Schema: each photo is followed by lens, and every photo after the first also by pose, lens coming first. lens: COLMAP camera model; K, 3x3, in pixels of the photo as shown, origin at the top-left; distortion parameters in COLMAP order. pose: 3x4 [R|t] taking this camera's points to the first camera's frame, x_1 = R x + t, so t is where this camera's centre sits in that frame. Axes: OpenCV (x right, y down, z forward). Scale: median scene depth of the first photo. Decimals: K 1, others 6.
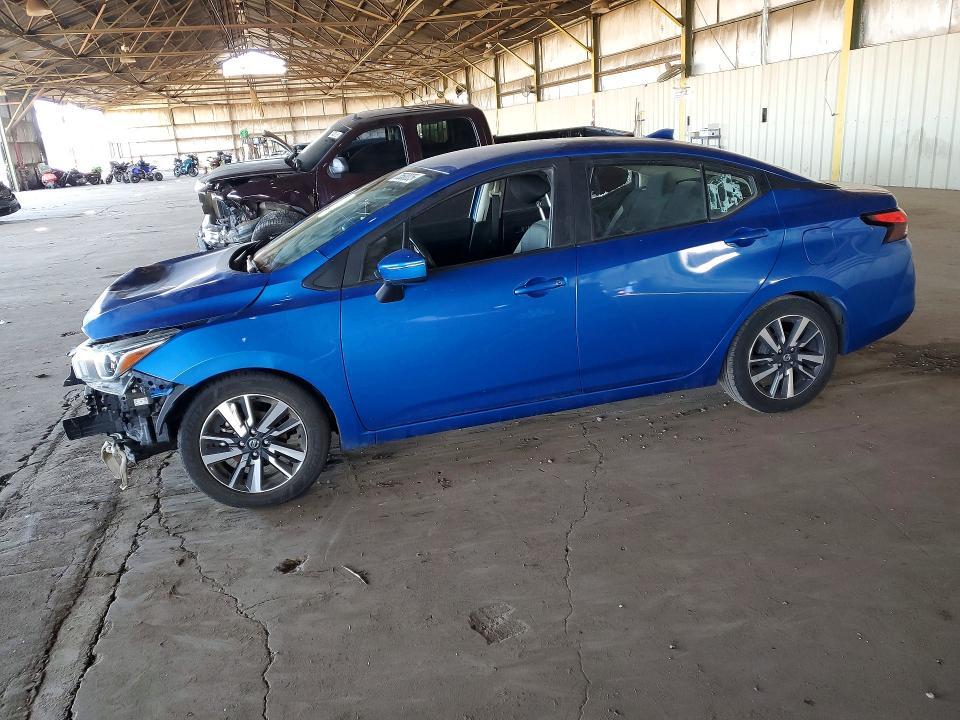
lens RADIAL K [[733.7, 0, 480.0], [0, 733.7, 360.0], [0, 0, 1]] dist [0.018385, -0.002043]
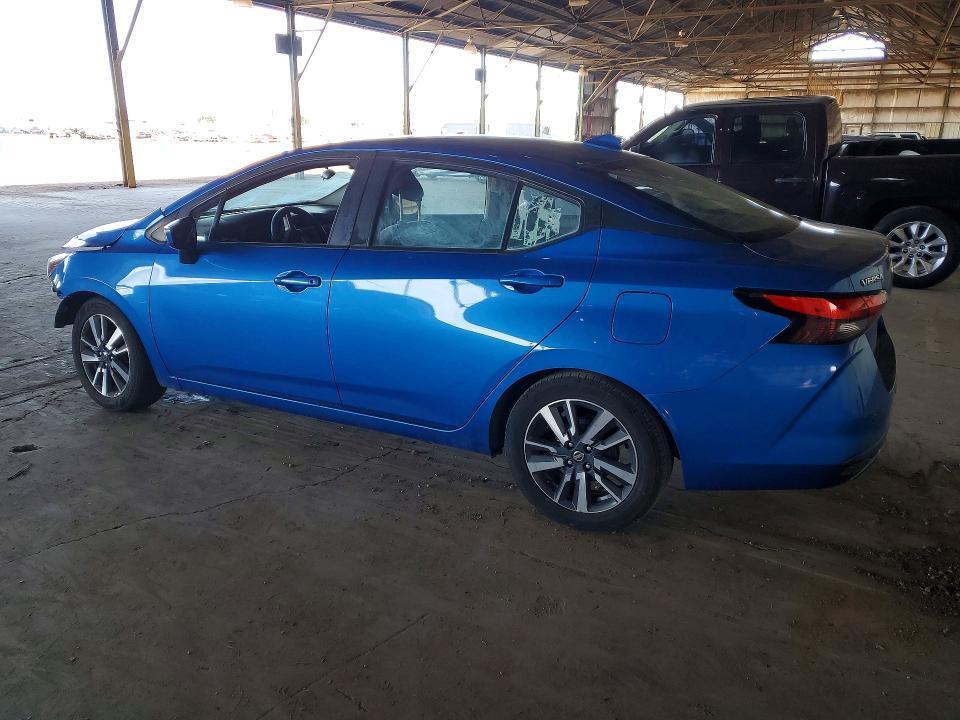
lens RADIAL K [[731.8, 0, 480.0], [0, 731.8, 360.0], [0, 0, 1]] dist [0.036509, -0.006186]
pose [[0.739018, 0.272874, -0.615948, 0.767339], [-0.262180, 0.958711, 0.110159, -0.150007], [0.620576, 0.080080, 0.780047, 0.364101]]
